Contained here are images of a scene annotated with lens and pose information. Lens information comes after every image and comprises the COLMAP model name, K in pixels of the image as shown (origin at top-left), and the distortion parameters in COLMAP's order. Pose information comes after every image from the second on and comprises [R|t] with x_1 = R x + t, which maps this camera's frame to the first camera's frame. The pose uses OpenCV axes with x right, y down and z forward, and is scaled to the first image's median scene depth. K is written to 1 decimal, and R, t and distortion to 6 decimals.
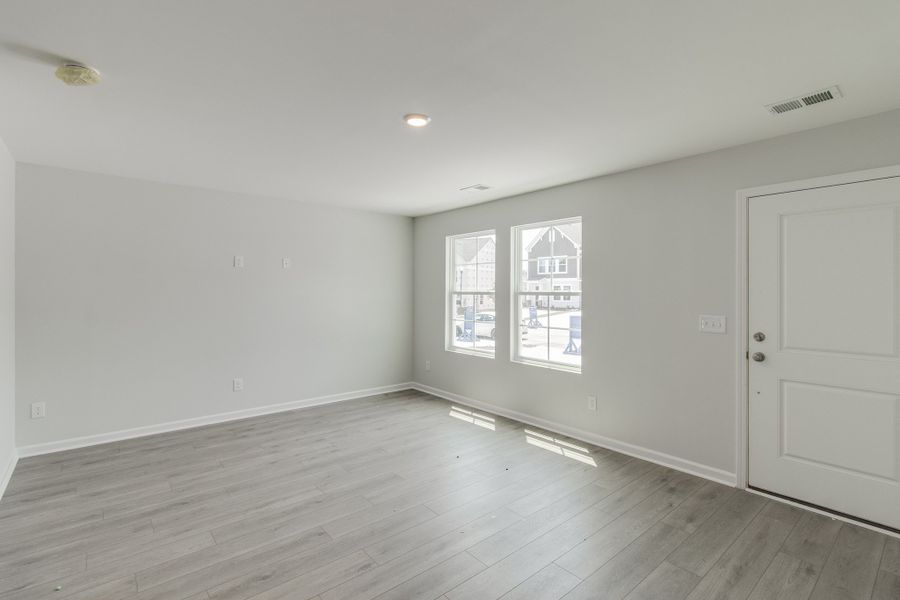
lens RADIAL K [[418.2, 0, 446.9], [0, 418.2, 285.5], [0, 0, 1]] dist [-0.004655, -0.000375]
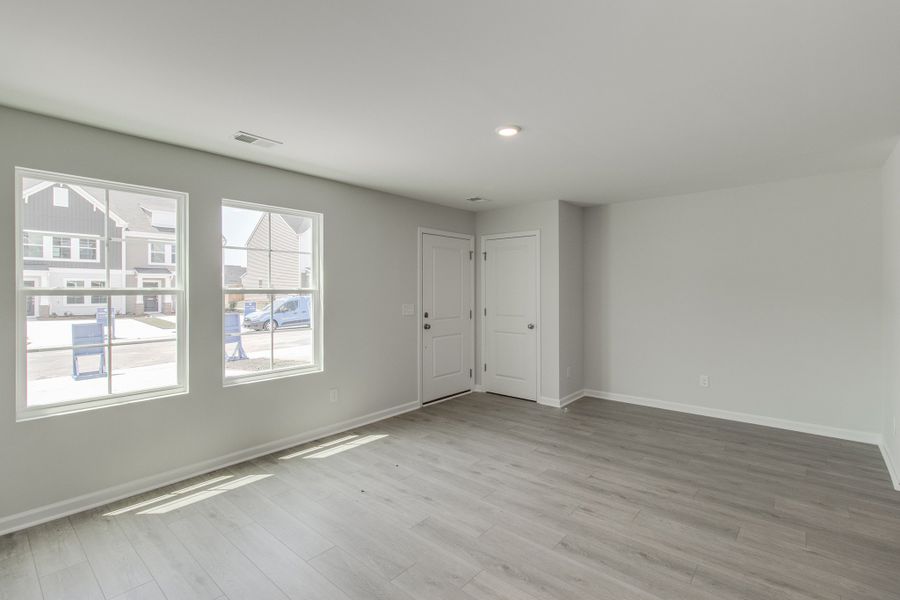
lens RADIAL K [[418.2, 0, 461.6], [0, 418.2, 287.5], [0, 0, 1]] dist [-0.004655, -0.000375]
pose [[-0.170597, -0.000502, 0.985341, -0.772074], [-0.012740, 0.999917, -0.001697, 0.007903], [-0.985259, -0.012843, -0.170589, 0.900839]]
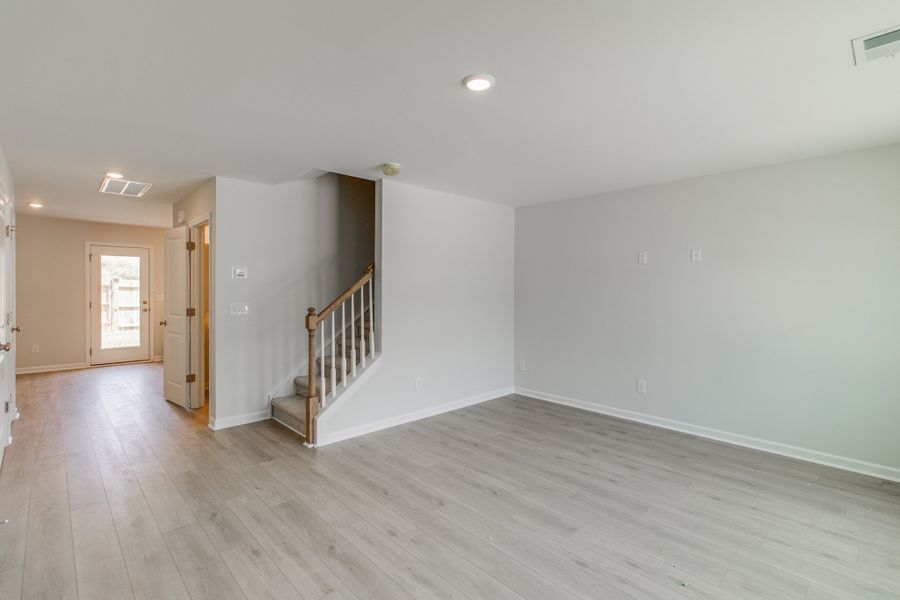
lens RADIAL K [[418.2, 0, 459.1], [0, 418.2, 291.3], [0, 0, 1]] dist [-0.004655, -0.000375]
pose [[0.071558, 0.004913, -0.997424, 0.529575], [0.008205, 0.999951, 0.005514, 0.009266], [0.997403, -0.008579, 0.071514, 0.624560]]
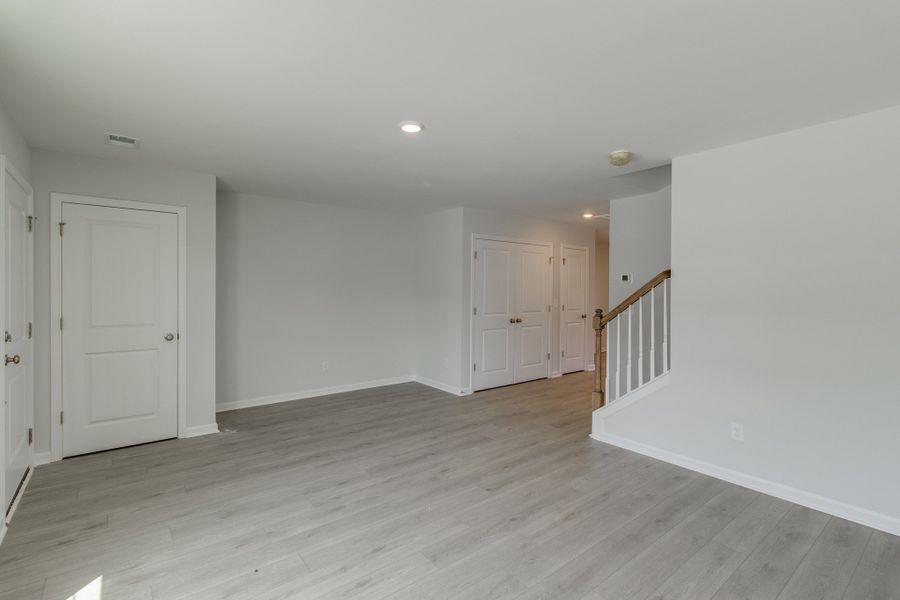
lens RADIAL K [[418.2, 0, 445.8], [0, 418.2, 292.6], [0, 0, 1]] dist [-0.004655, -0.000375]
pose [[-0.999413, -0.010874, 0.032499, -0.136253], [-0.011012, 0.999931, -0.004089, 0.021239], [-0.032452, -0.004444, -0.999463, 1.420648]]
